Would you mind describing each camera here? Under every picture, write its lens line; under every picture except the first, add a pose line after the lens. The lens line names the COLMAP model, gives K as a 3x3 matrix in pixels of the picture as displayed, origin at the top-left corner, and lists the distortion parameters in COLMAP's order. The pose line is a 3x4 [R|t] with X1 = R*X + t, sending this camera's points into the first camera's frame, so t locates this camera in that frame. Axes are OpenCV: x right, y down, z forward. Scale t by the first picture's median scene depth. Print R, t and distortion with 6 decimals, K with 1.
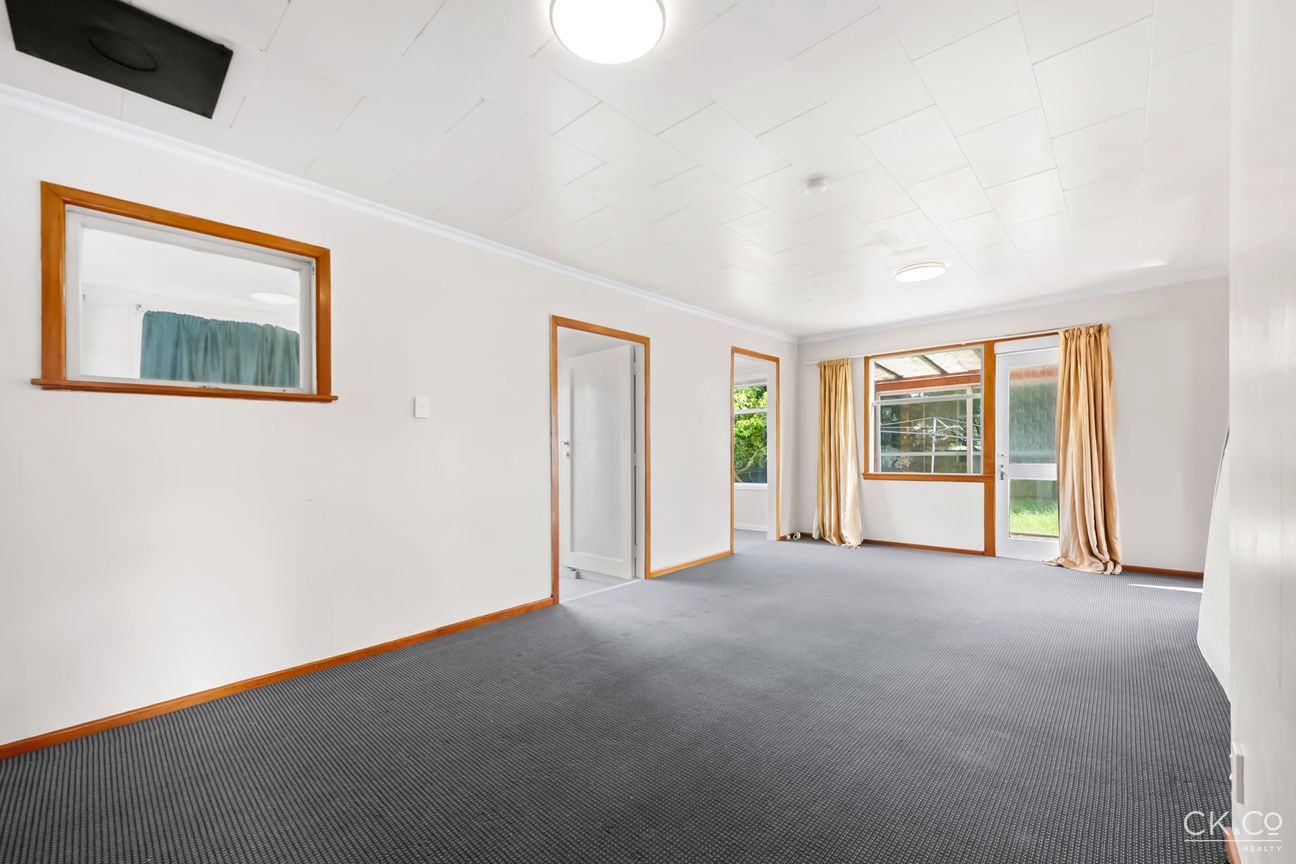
lens RADIAL K [[518.5, 0, 650.2], [0, 518.5, 440.5], [0, 0, 1]] dist [0.003783, 0.000007]
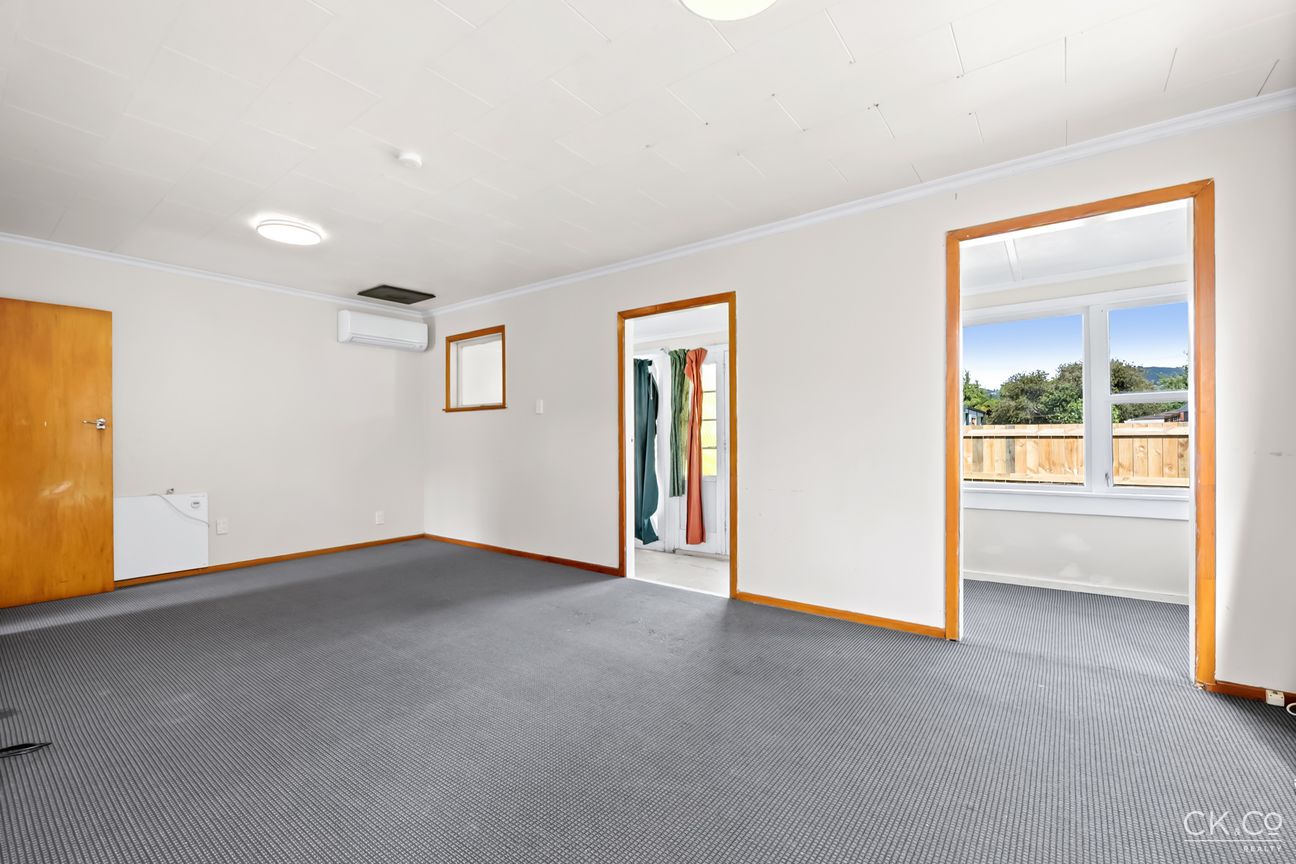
lens RADIAL K [[550.5, 0, 650.0], [0, 550.5, 435.9], [0, 0, 1]] dist [-0.001615, -0.000095]
pose [[0.096219, -0.001458, -0.995359, 1.180005], [0.012325, 0.999924, -0.000274, 0.026882], [0.995284, -0.012241, 0.096230, 1.146553]]
